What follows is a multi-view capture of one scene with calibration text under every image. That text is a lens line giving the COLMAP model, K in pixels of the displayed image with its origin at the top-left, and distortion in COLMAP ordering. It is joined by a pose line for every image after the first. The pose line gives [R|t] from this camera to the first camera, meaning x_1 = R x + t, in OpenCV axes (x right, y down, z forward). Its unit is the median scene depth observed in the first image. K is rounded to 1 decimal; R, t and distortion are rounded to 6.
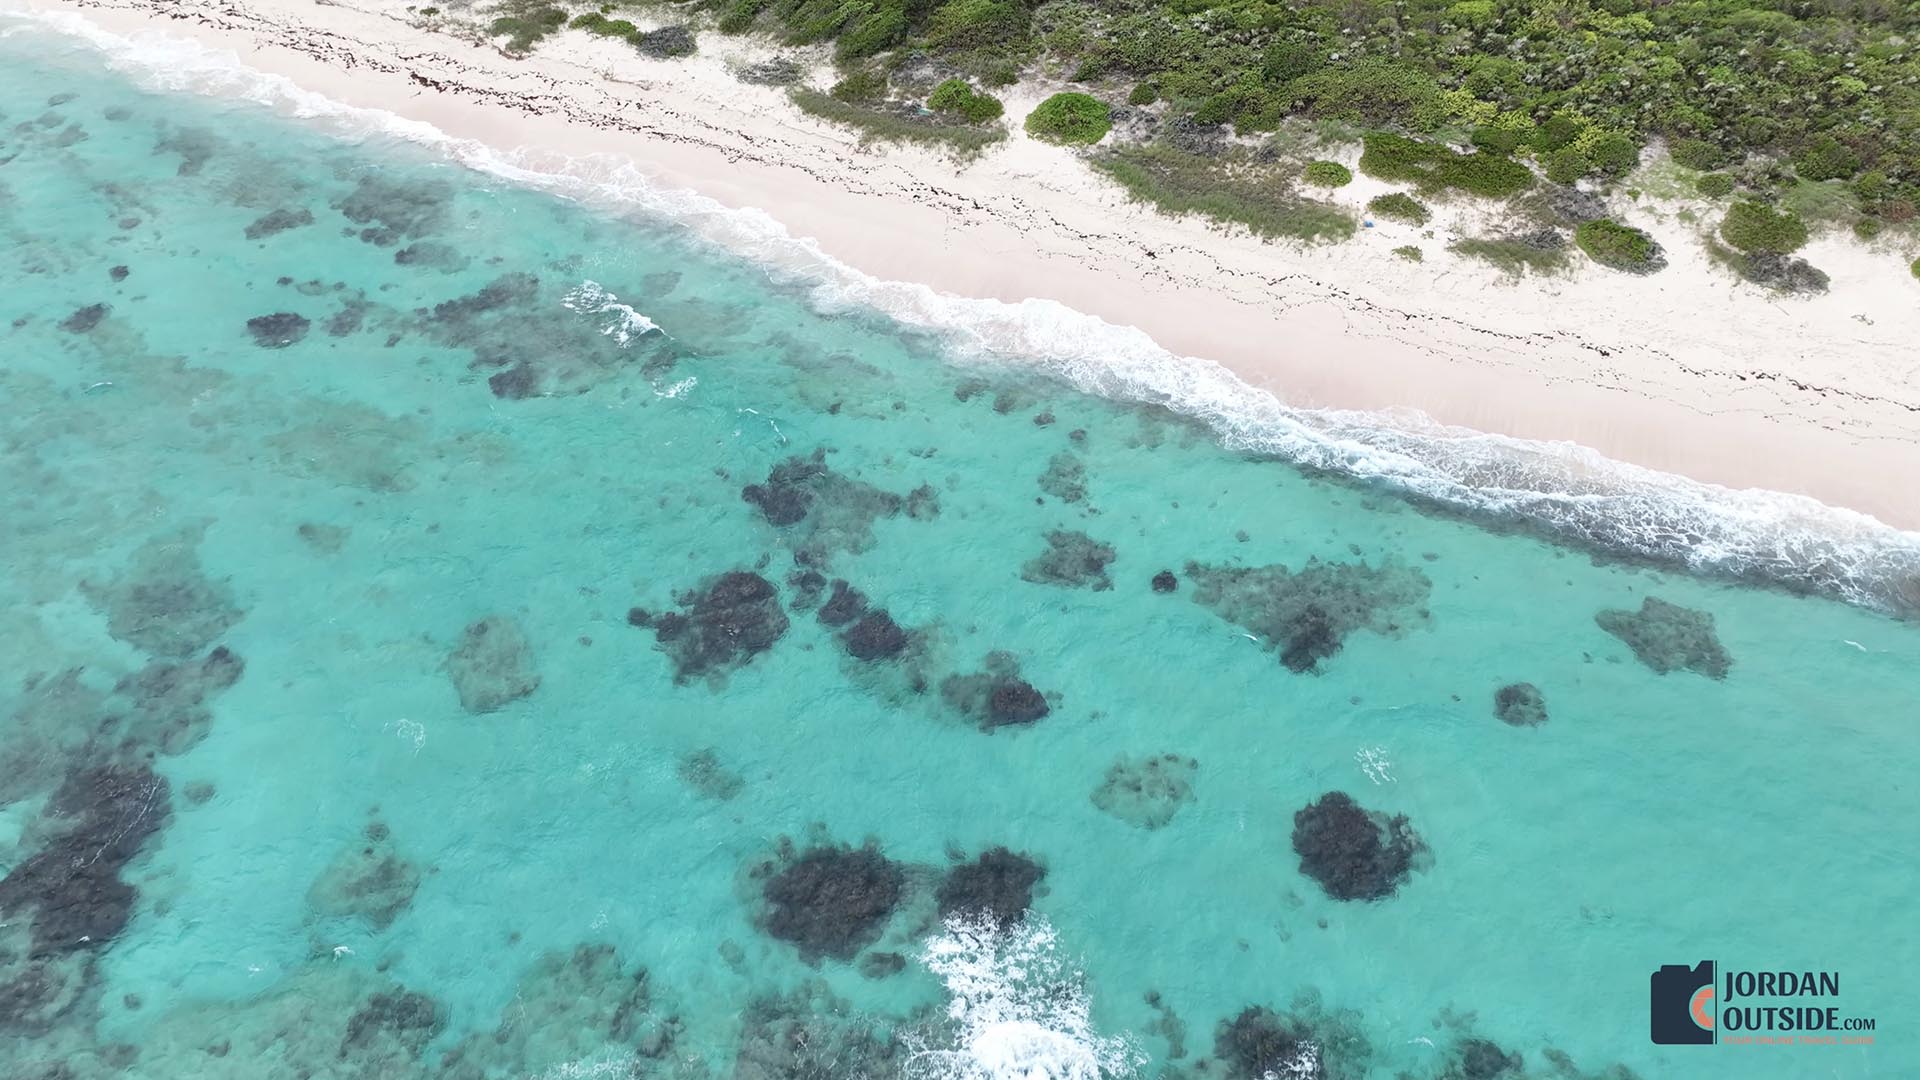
lens RADIAL K [[1466.9, 0, 952.7], [0, 1466.9, 531.4], [0, 0, 1]] dist [0.004452, 0.002932]
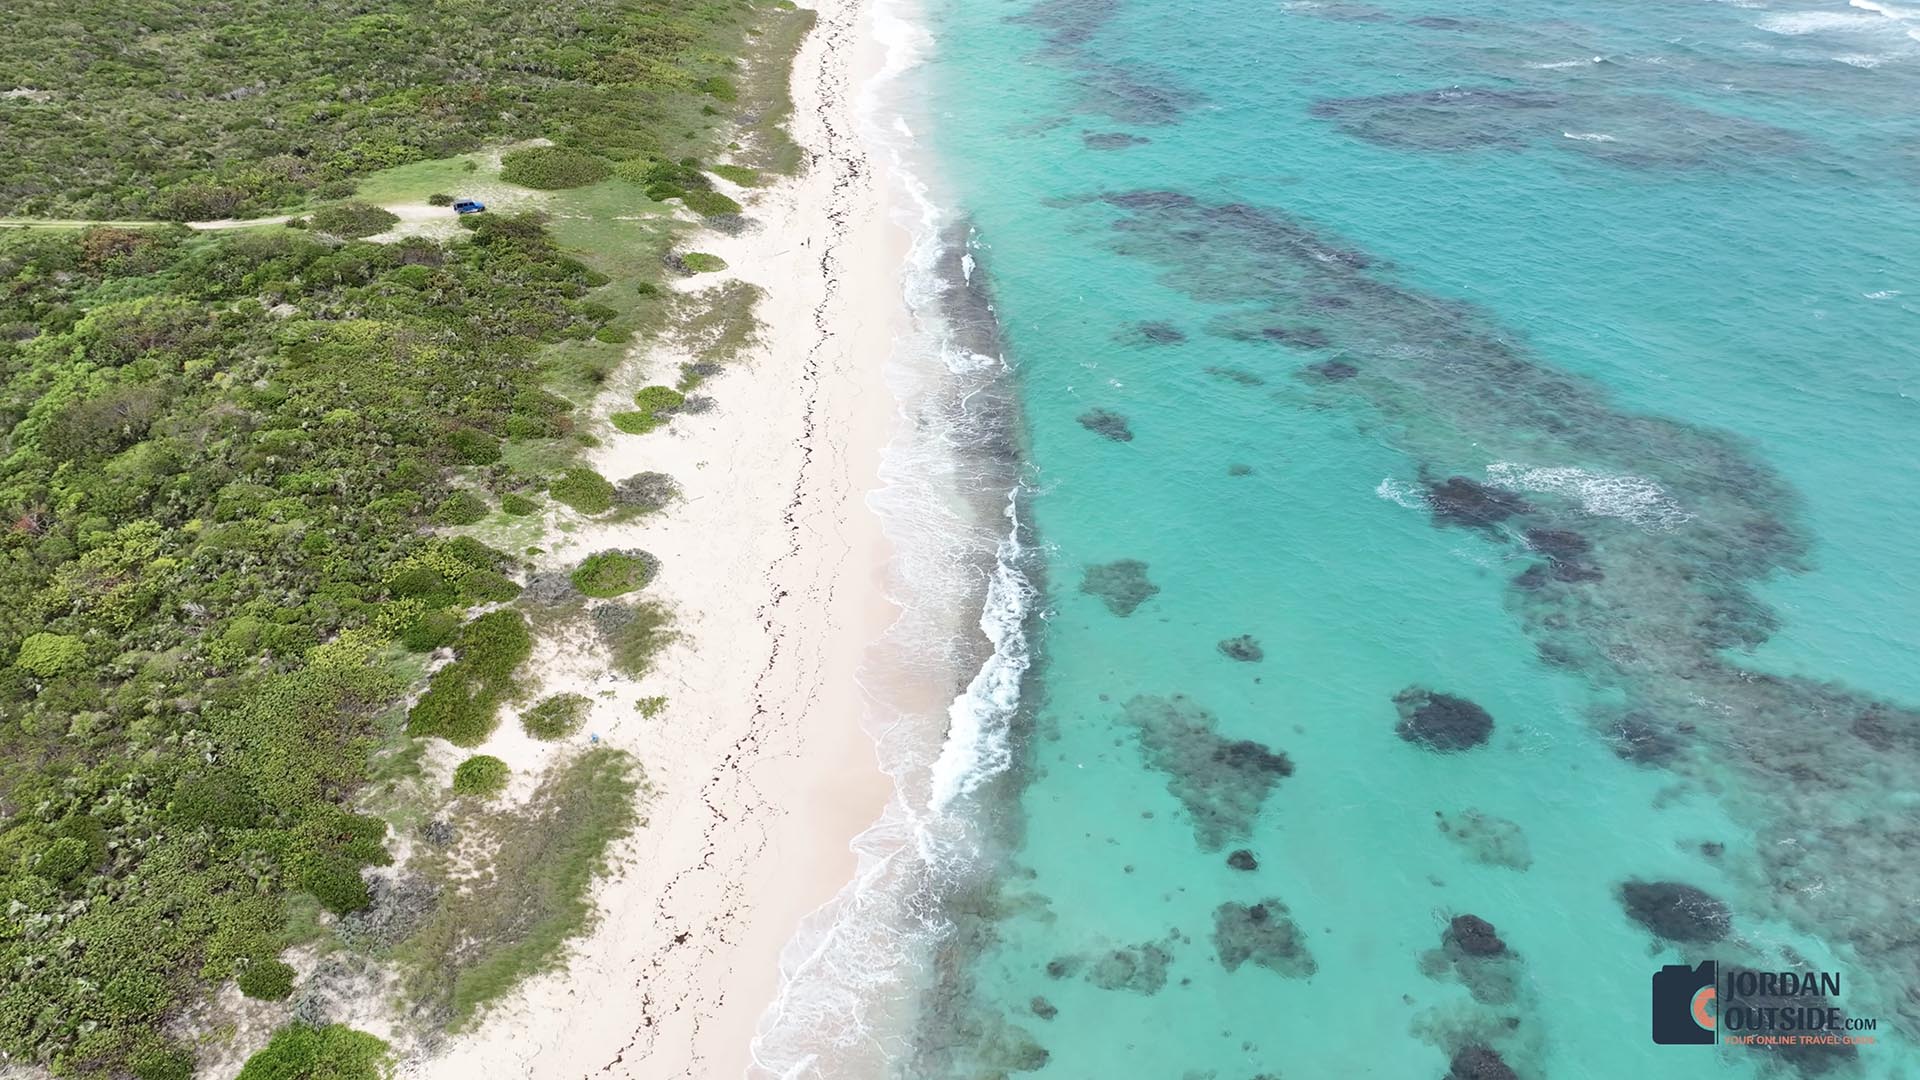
lens RADIAL K [[1466.9, 0, 952.7], [0, 1466.9, 531.4], [0, 0, 1]] dist [0.004452, 0.002932]
pose [[-0.305156, -0.516177, 0.800275, -0.362109], [0.649899, 0.501365, 0.571196, -0.590346], [-0.696069, 0.694402, 0.182468, 0.619721]]
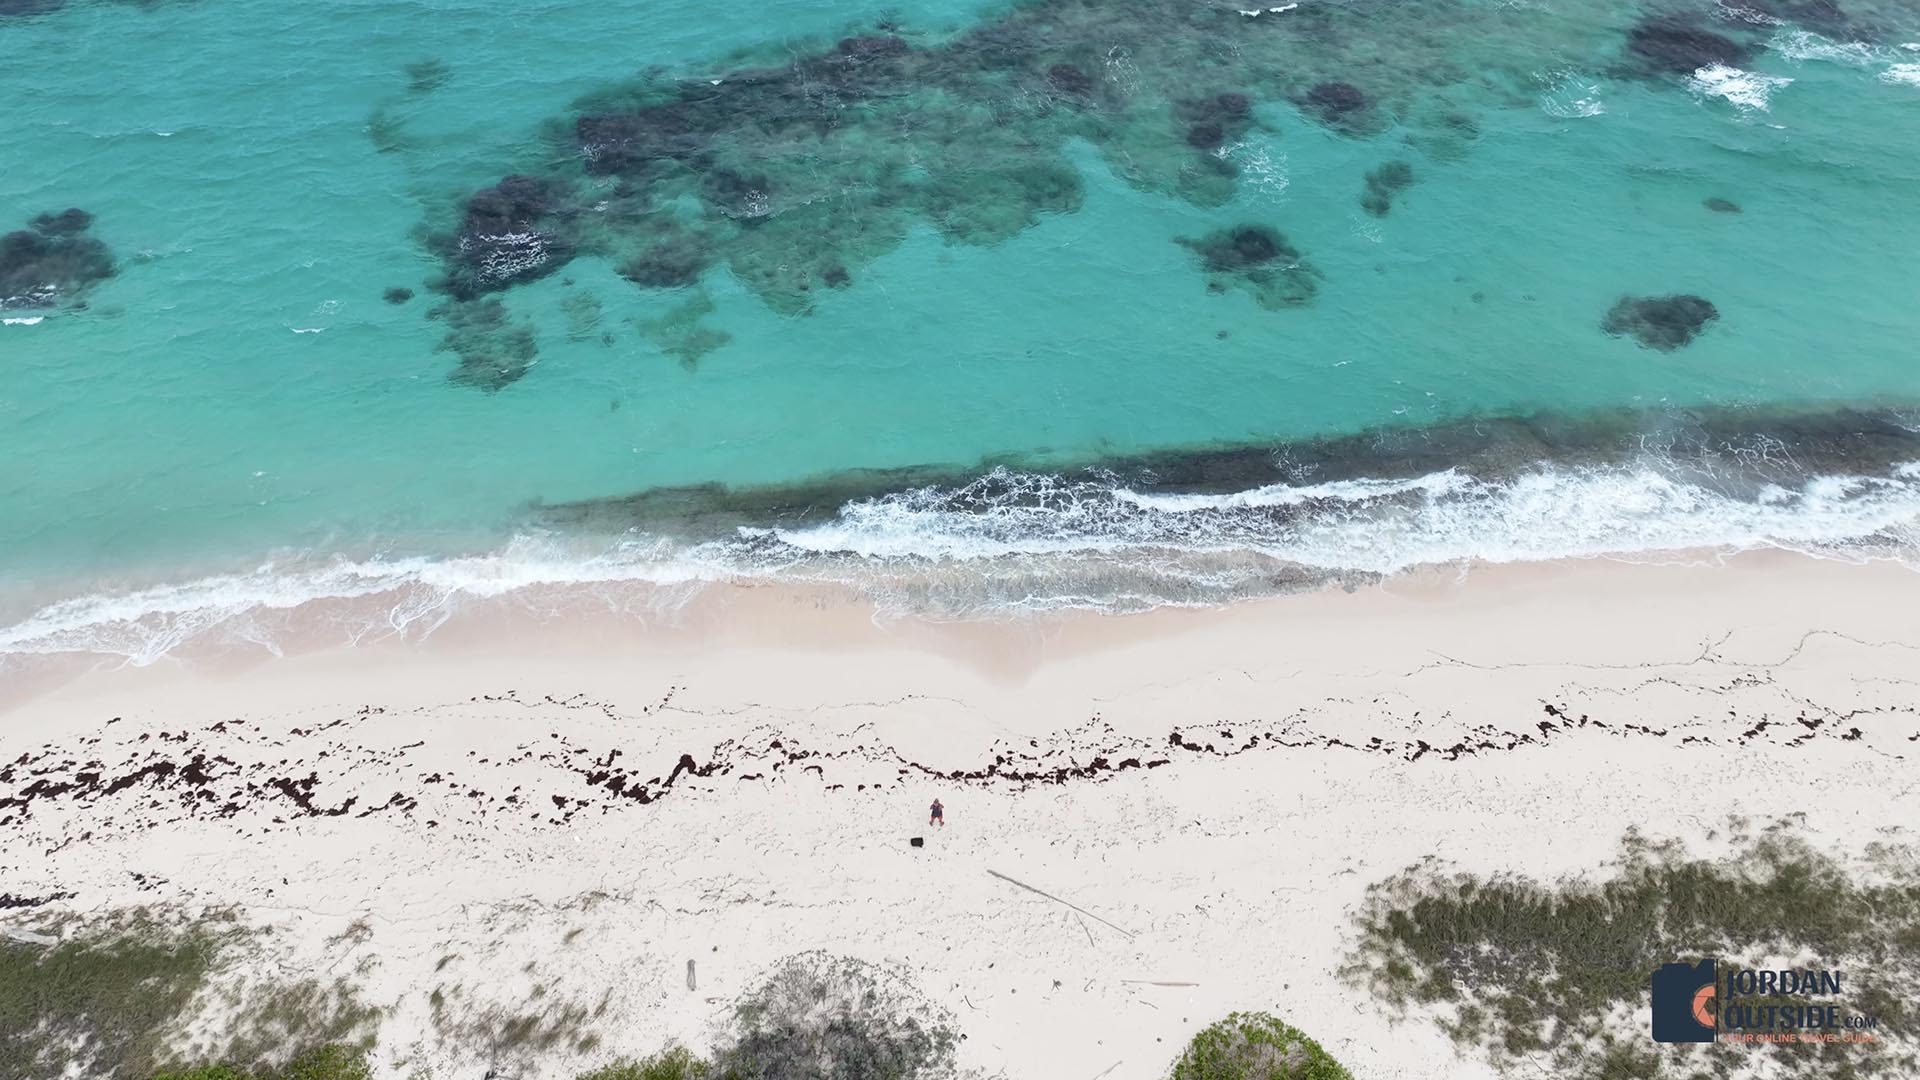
lens RADIAL K [[1466.9, 0, 952.7], [0, 1466.9, 531.4], [0, 0, 1]] dist [0.004452, 0.002932]
pose [[-0.934413, 0.234287, -0.268294, 1.049136], [-0.252368, 0.096081, 0.962849, -0.418955], [0.251361, 0.967408, -0.030653, 0.718053]]
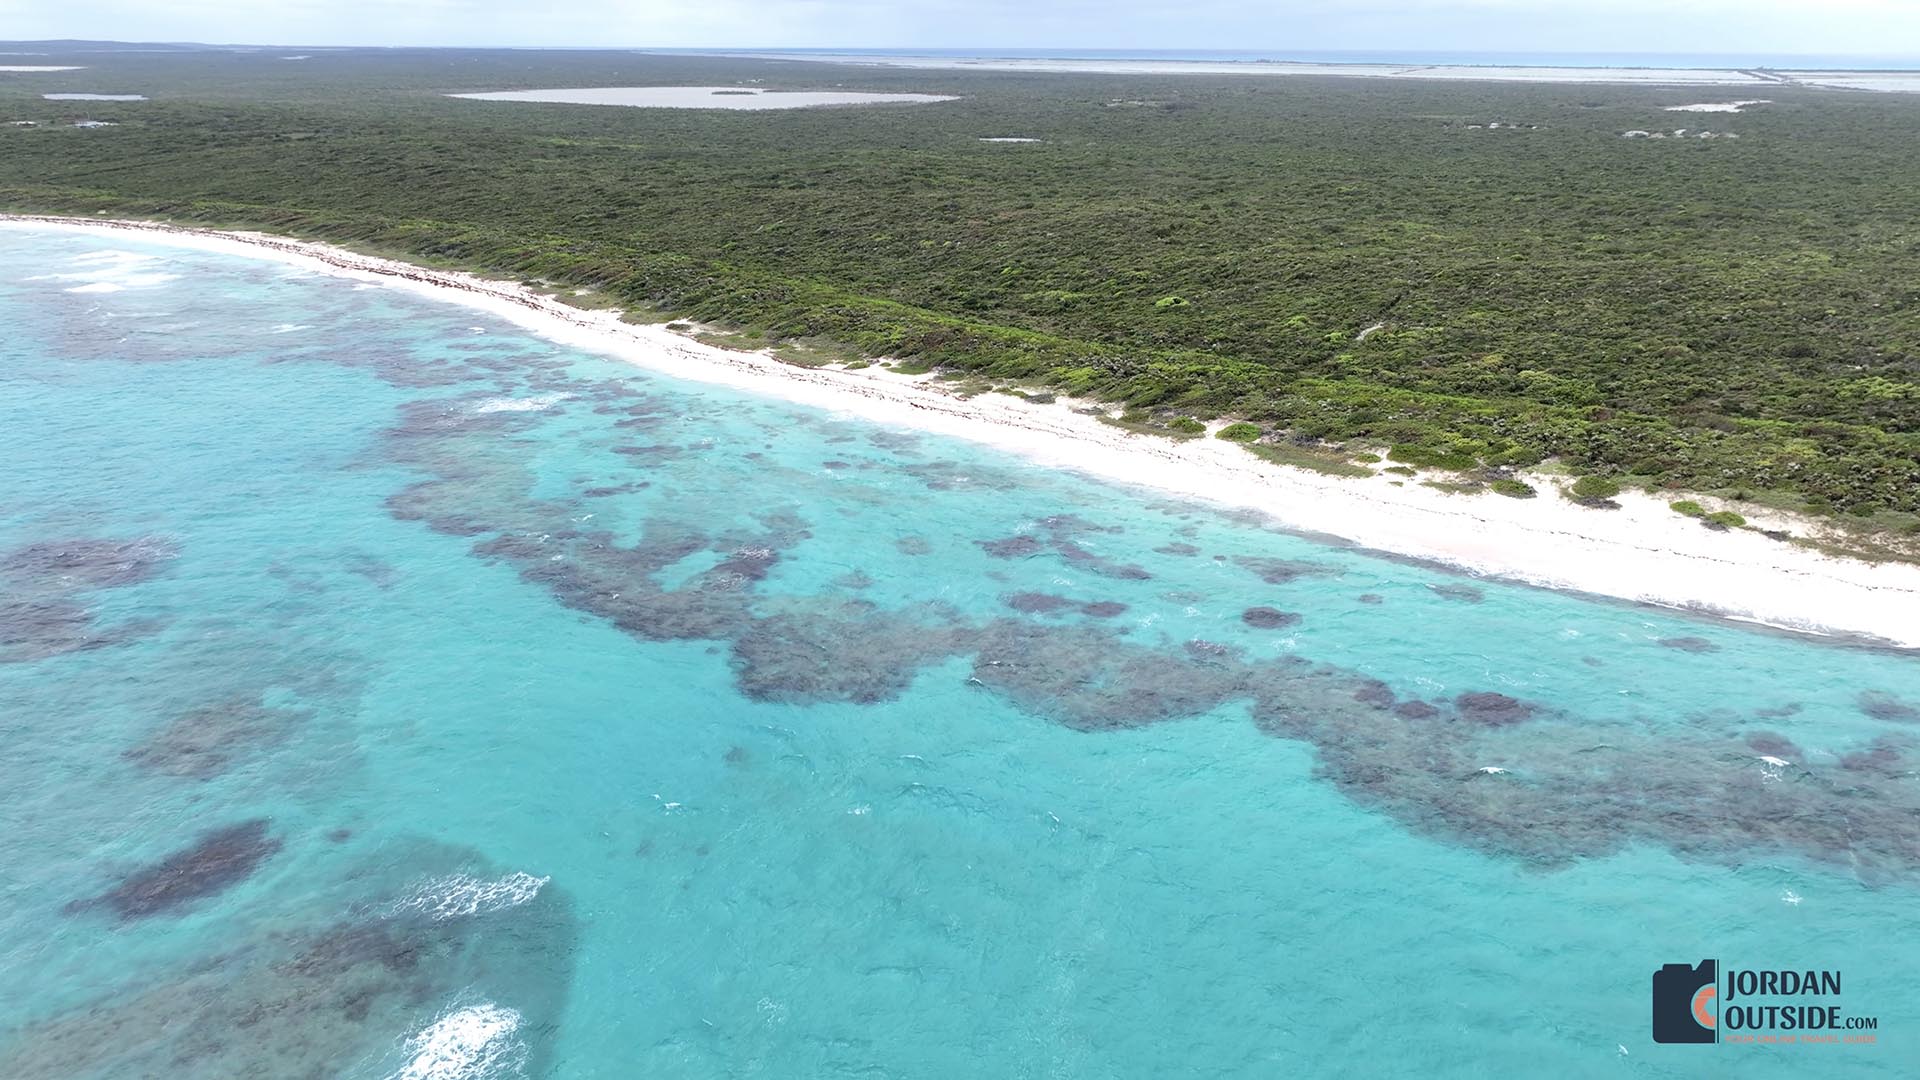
lens RADIAL K [[1466.9, 0, 952.7], [0, 1466.9, 531.4], [0, 0, 1]] dist [0.004452, 0.002932]
pose [[0.960013, 0.091165, -0.264696, 0.255687], [-0.194859, 0.896464, -0.397972, 0.710242], [0.201009, 0.433636, 0.878382, -0.739402]]
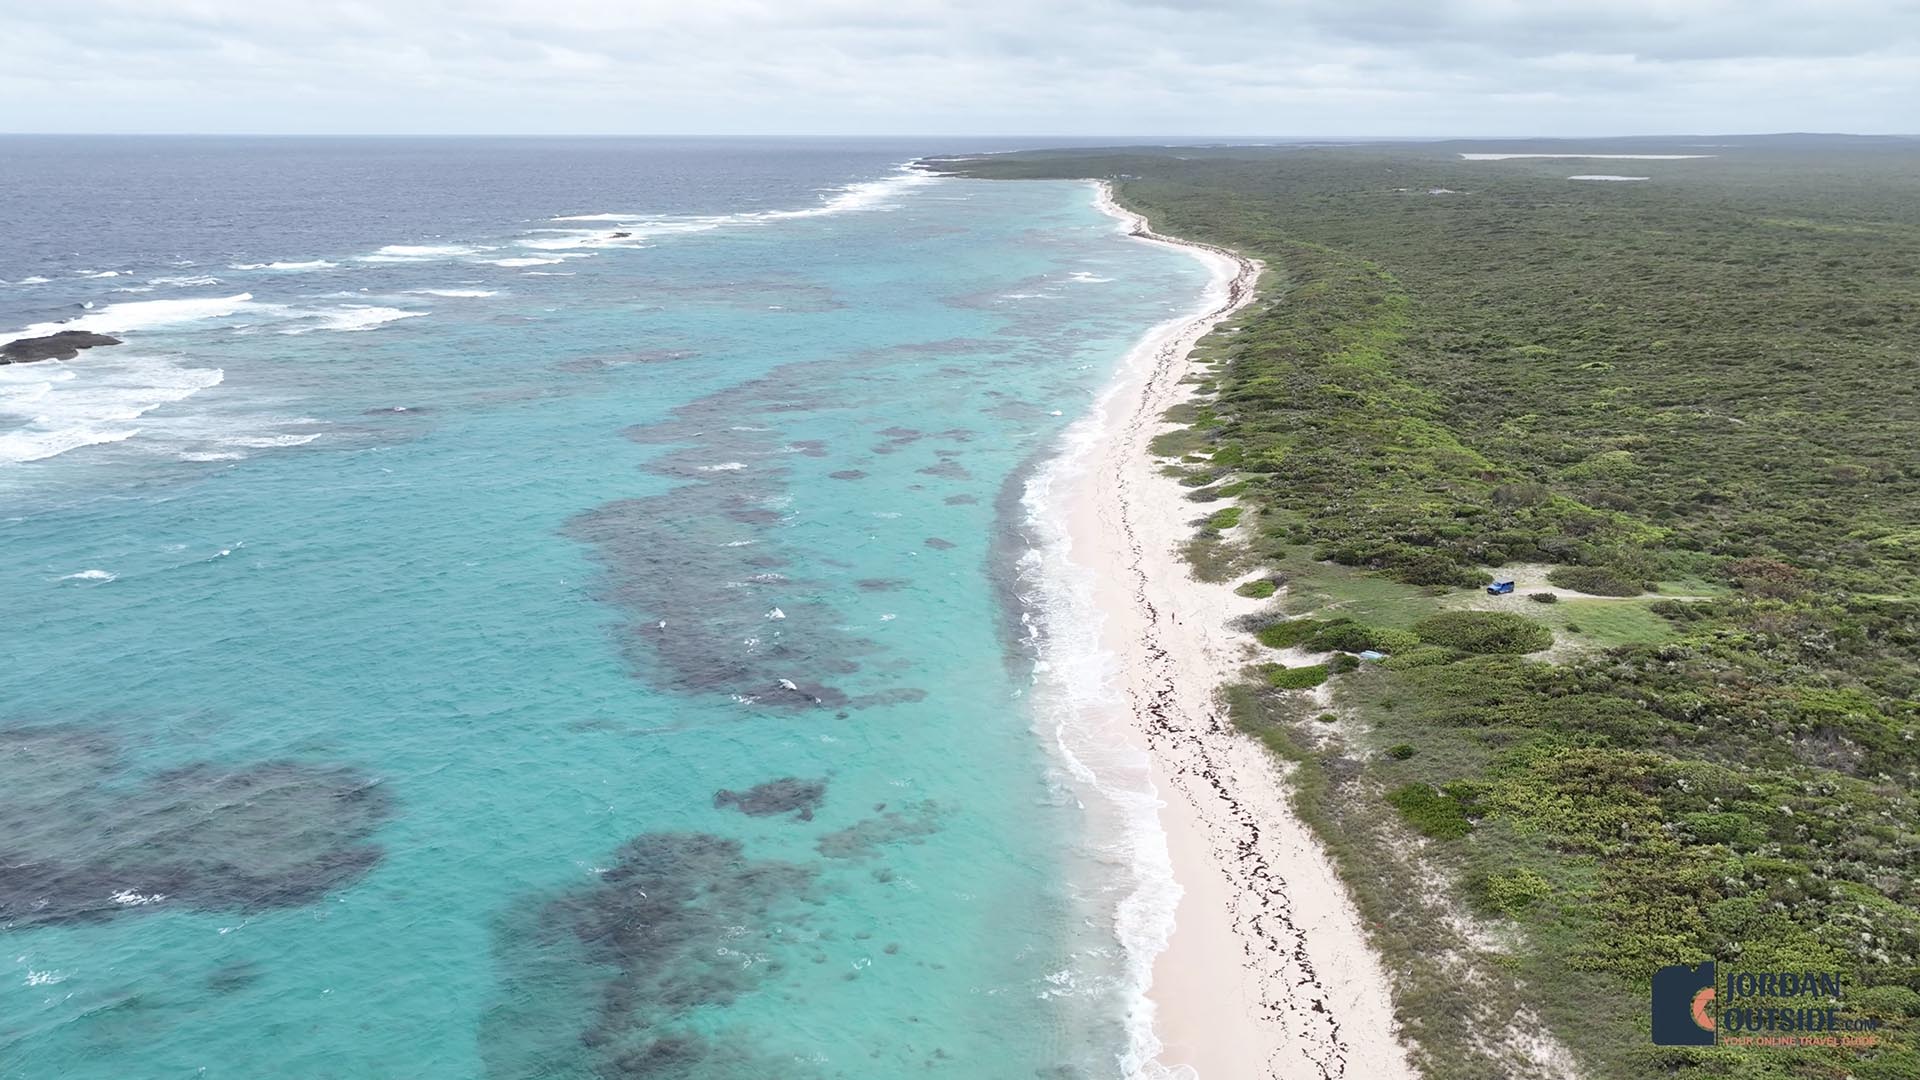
lens RADIAL K [[1466.9, 0, 952.7], [0, 1466.9, 531.4], [0, 0, 1]] dist [0.004452, 0.002932]
pose [[0.235019, 0.252326, -0.938668, 2.266000], [-0.665987, 0.745207, 0.033575, 0.022399], [0.707974, 0.617250, 0.343184, 0.066379]]
